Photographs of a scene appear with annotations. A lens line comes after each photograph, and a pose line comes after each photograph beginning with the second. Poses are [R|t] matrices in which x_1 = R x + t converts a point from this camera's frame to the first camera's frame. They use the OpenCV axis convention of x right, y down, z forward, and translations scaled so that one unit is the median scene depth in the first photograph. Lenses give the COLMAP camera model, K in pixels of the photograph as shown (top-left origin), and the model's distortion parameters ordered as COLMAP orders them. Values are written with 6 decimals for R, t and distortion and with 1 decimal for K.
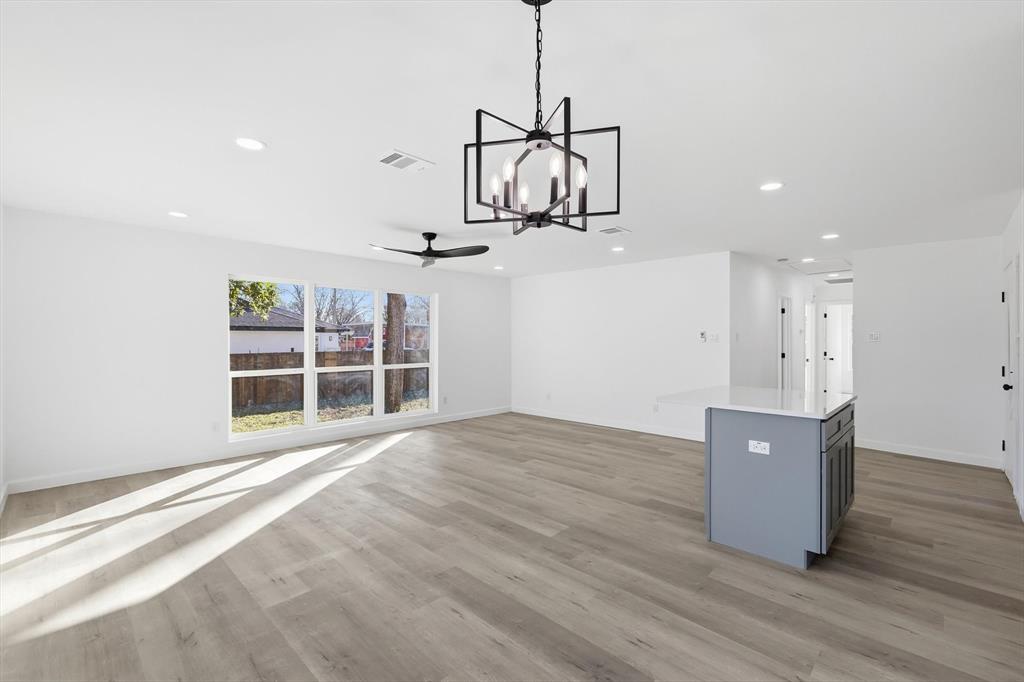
lens RADIAL K [[449.7, 0, 510.0], [0, 449.7, 338.0], [0, 0, 1]] dist [-0.000385, -0.000108]
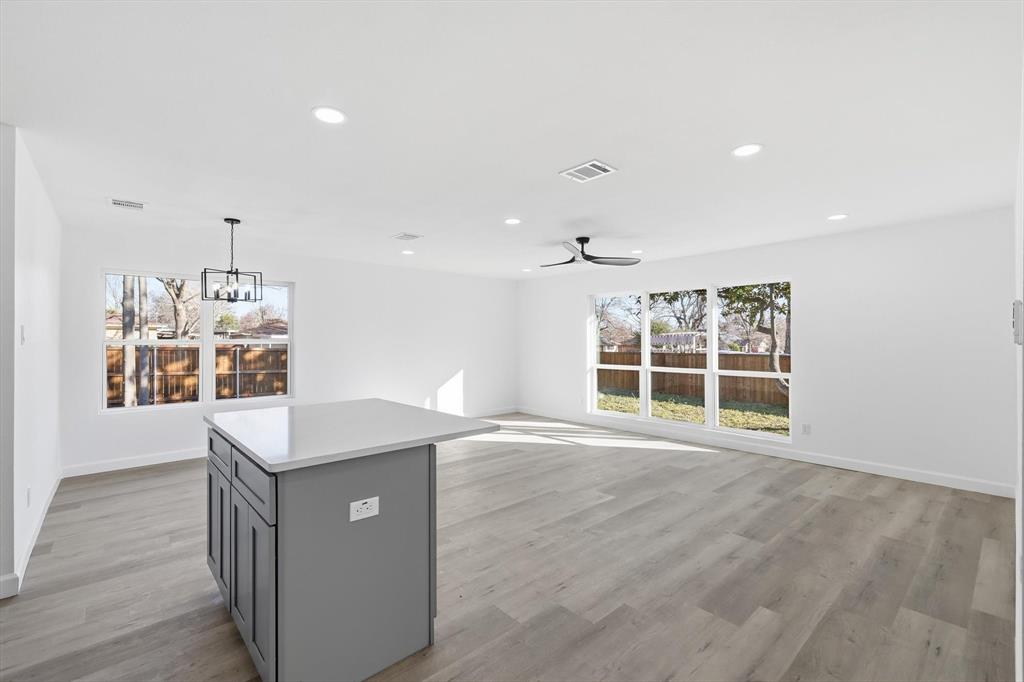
lens RADIAL K [[449.7, 0, 510.5], [0, 449.7, 340.4], [0, 0, 1]] dist [-0.000385, -0.000108]
pose [[-0.075421, 0.000446, -0.997152, 0.755894], [0.000721, 1.000000, 0.000393, 0.000115], [0.997152, -0.000690, -0.075421, 0.793002]]
